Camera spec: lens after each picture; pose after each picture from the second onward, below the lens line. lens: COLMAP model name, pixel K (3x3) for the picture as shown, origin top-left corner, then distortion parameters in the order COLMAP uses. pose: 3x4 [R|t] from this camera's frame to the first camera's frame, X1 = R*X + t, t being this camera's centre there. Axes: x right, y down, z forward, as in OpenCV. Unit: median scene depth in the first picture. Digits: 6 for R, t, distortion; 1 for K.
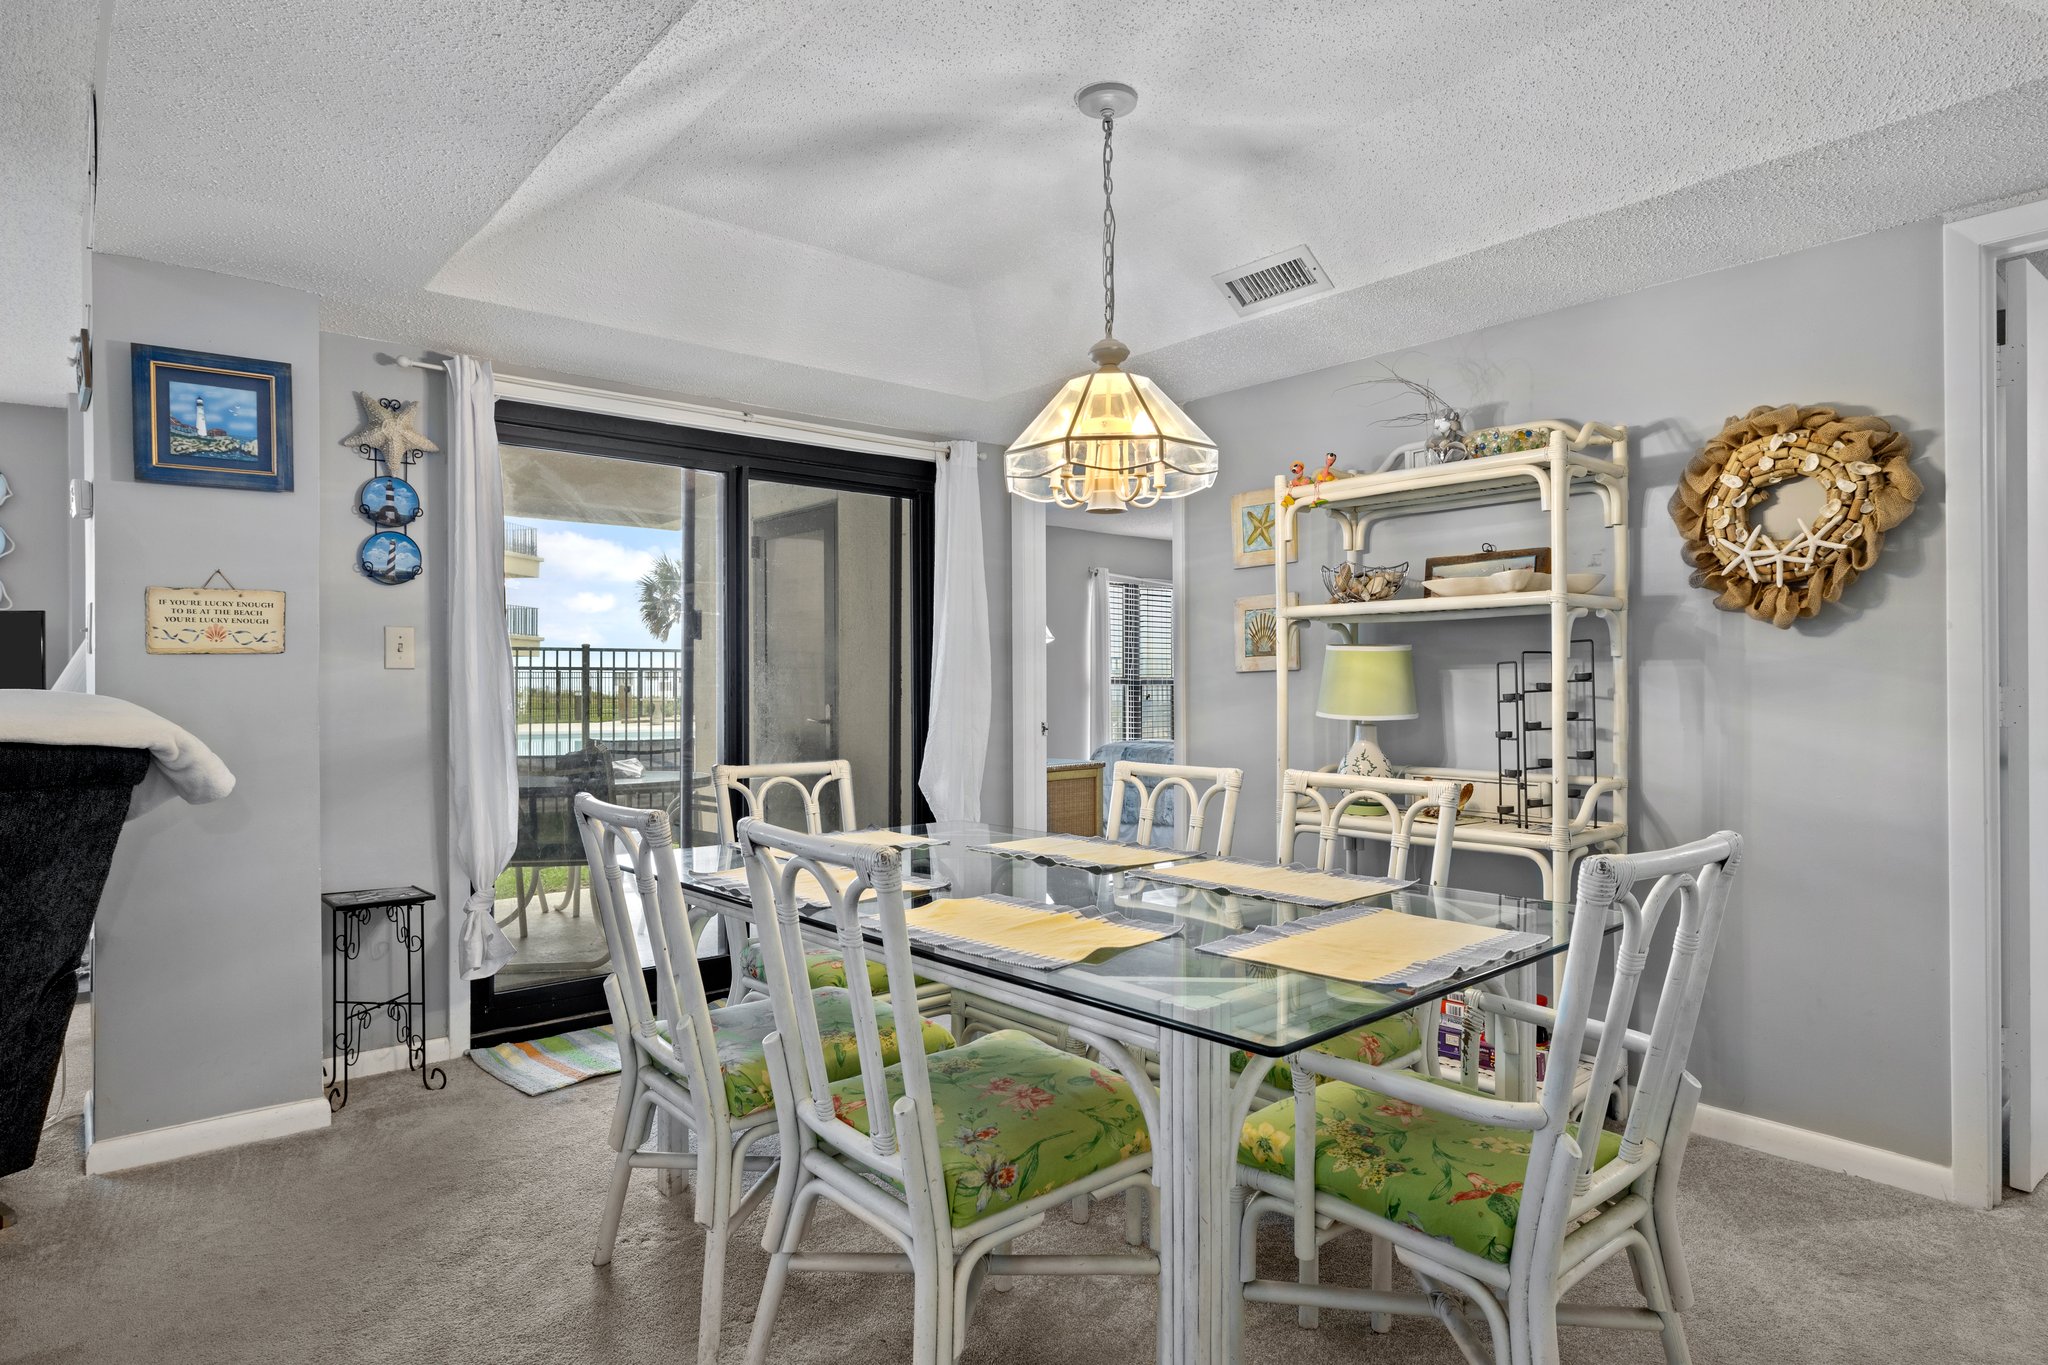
lens RADIAL K [[1142.2, 0, 1010.8], [0, 1142.2, 686.3], [0, 0, 1]] dist [0.002422, -0.003033]
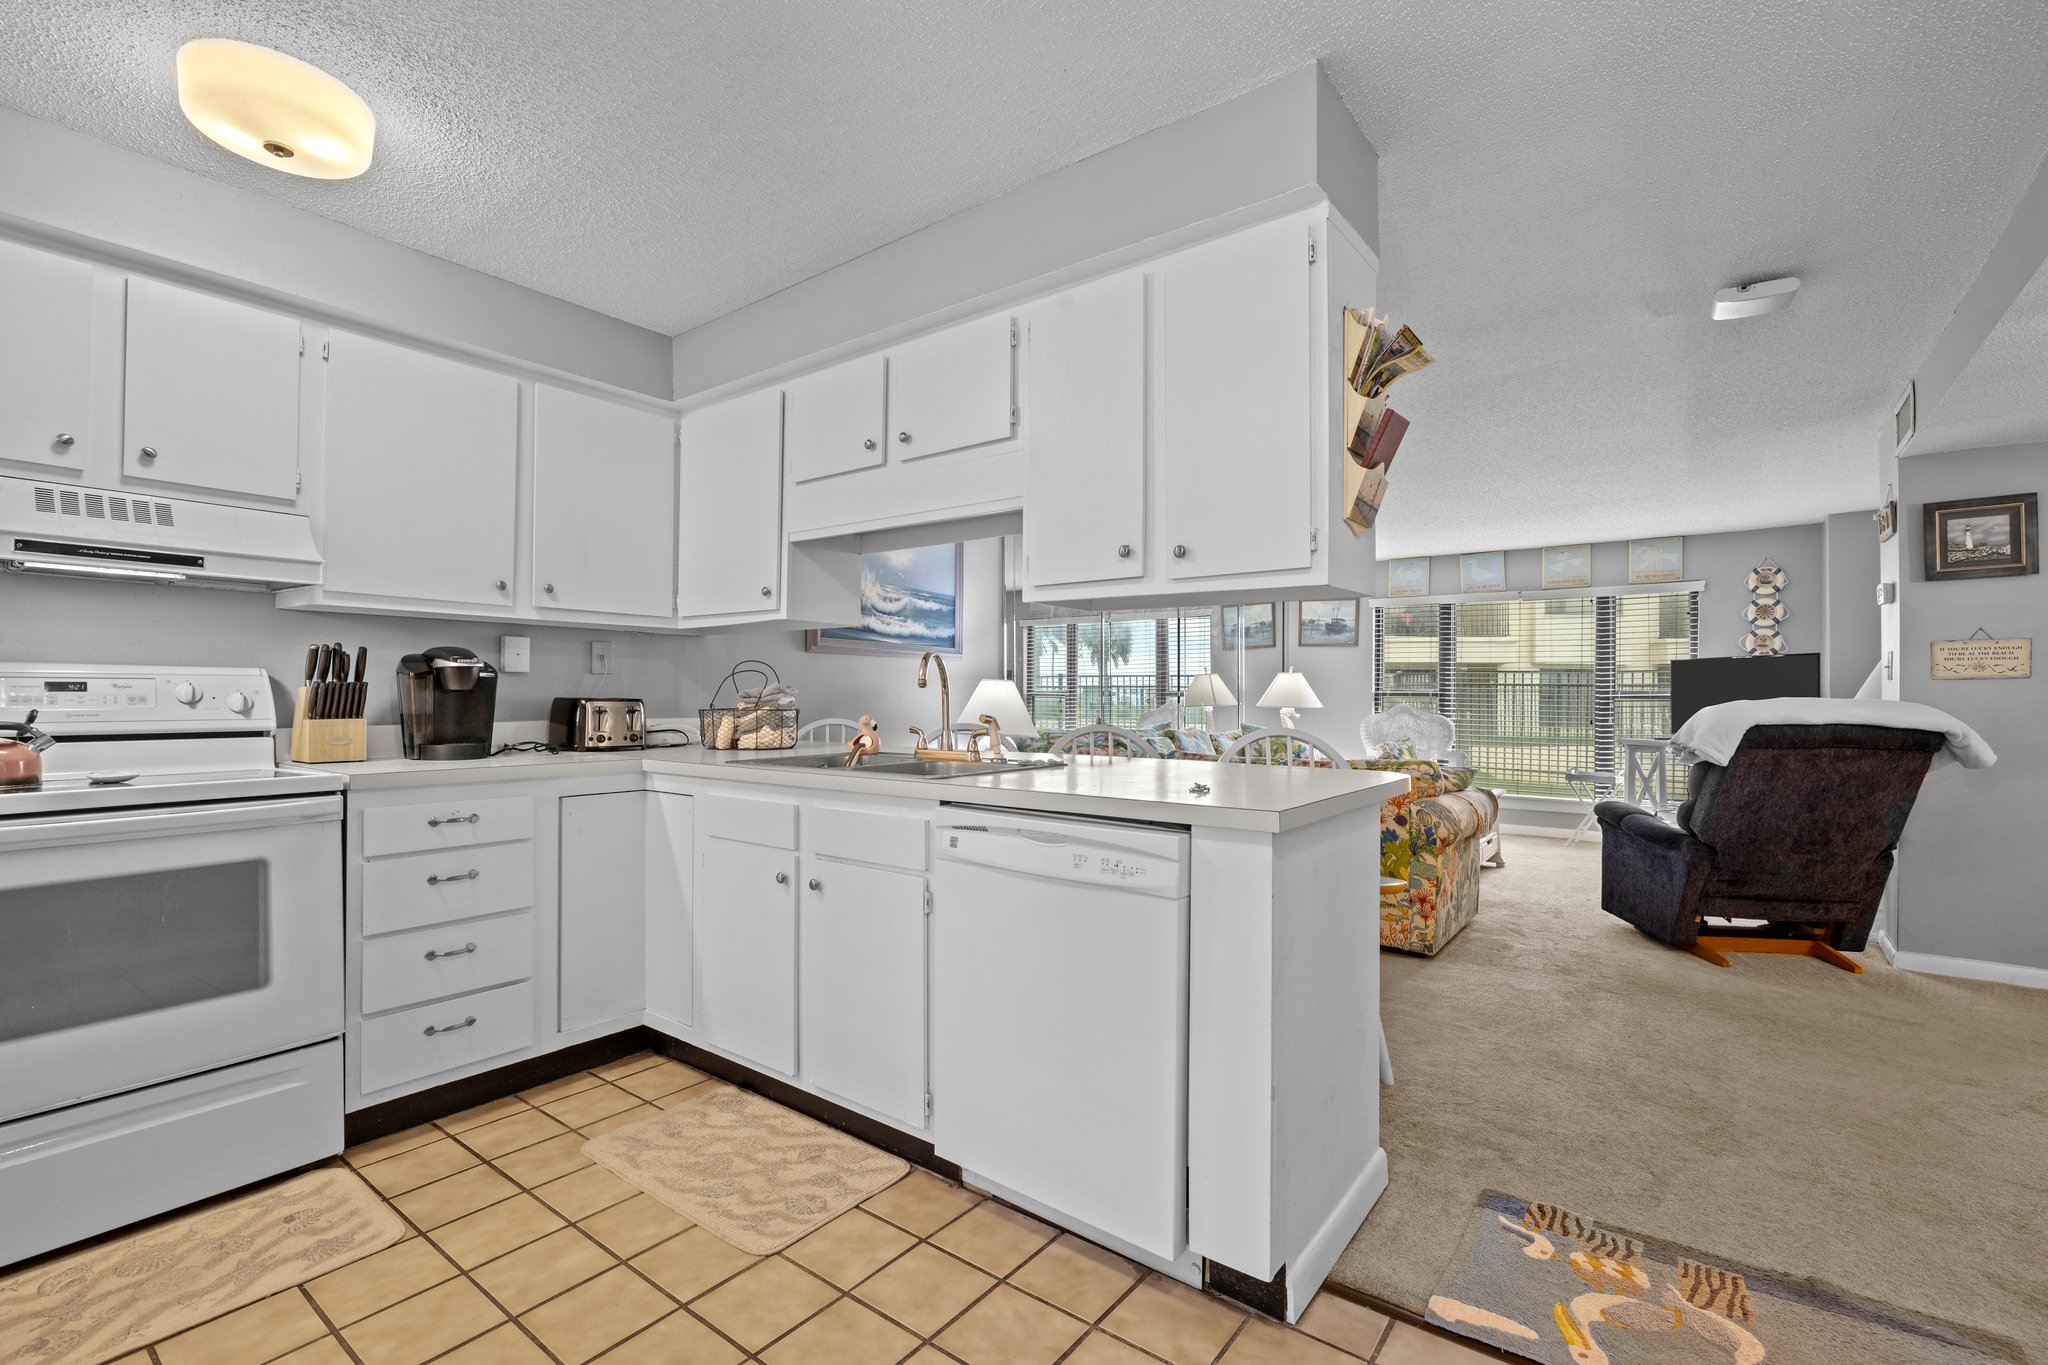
lens RADIAL K [[913.7, 0, 1030.5], [0, 913.7, 688.4], [0, 0, 1]] dist [-0.008026, 0.003011]
pose [[0.218684, -0.003336, -0.975790, 0.281363], [-0.009567, 0.999939, -0.005563, 0.005166], [0.975749, 0.010552, 0.218639, -0.614849]]
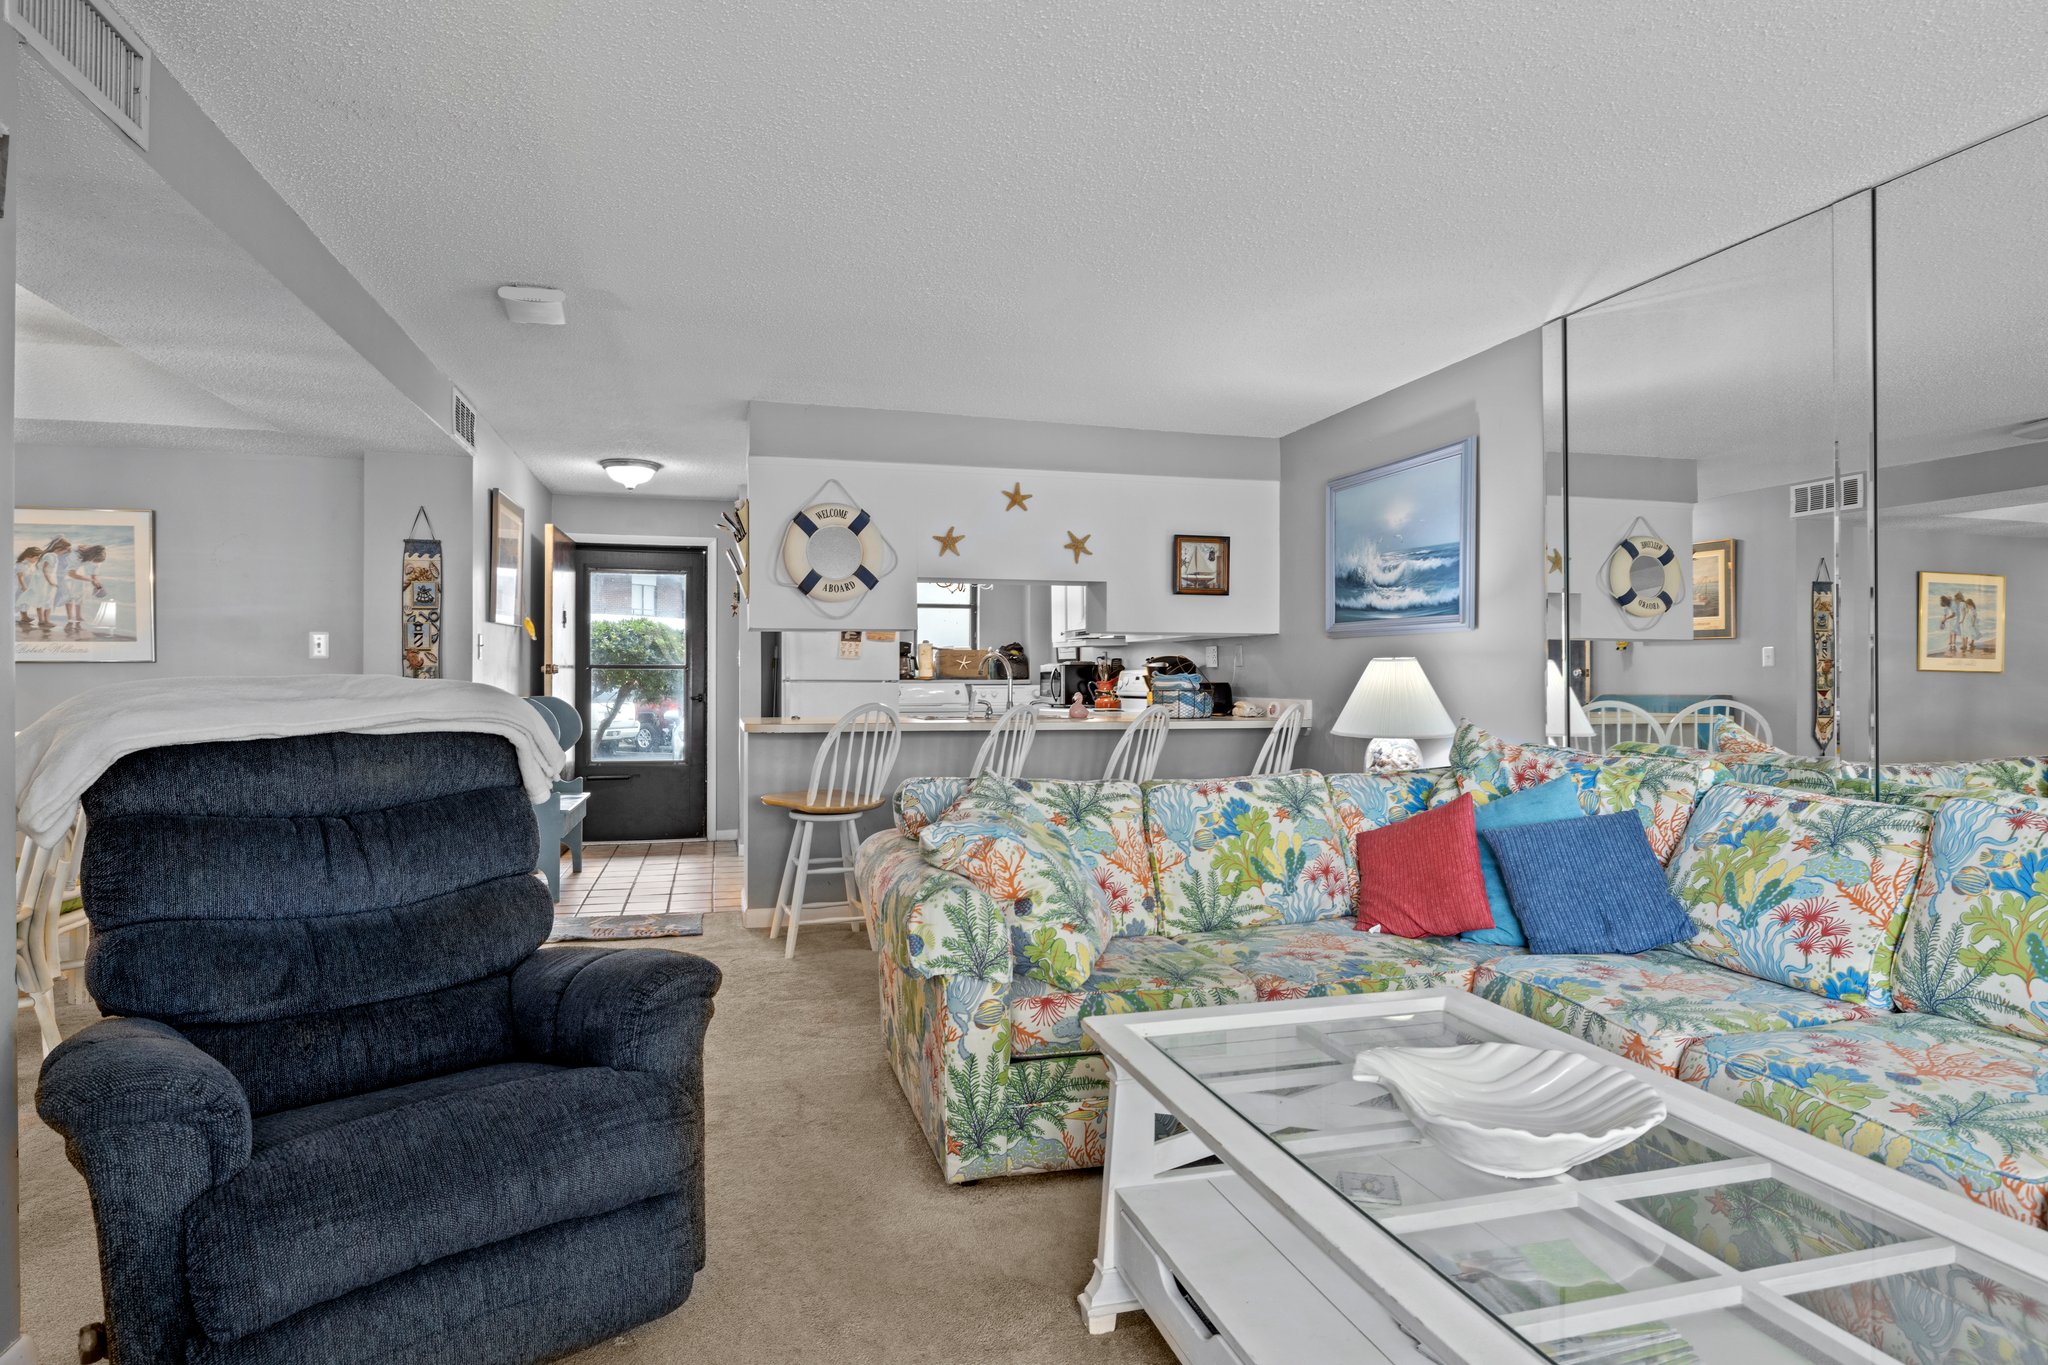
lens RADIAL K [[1142.2, 0, 1009.0], [0, 1142.2, 674.5], [0, 0, 1]] dist [0.002422, -0.003033]
pose [[-0.899874, 0.004882, 0.436123, -1.557464], [0.004850, 0.999988, -0.001187, 0.002334], [-0.436123, 0.001047, -0.899886, 1.292424]]
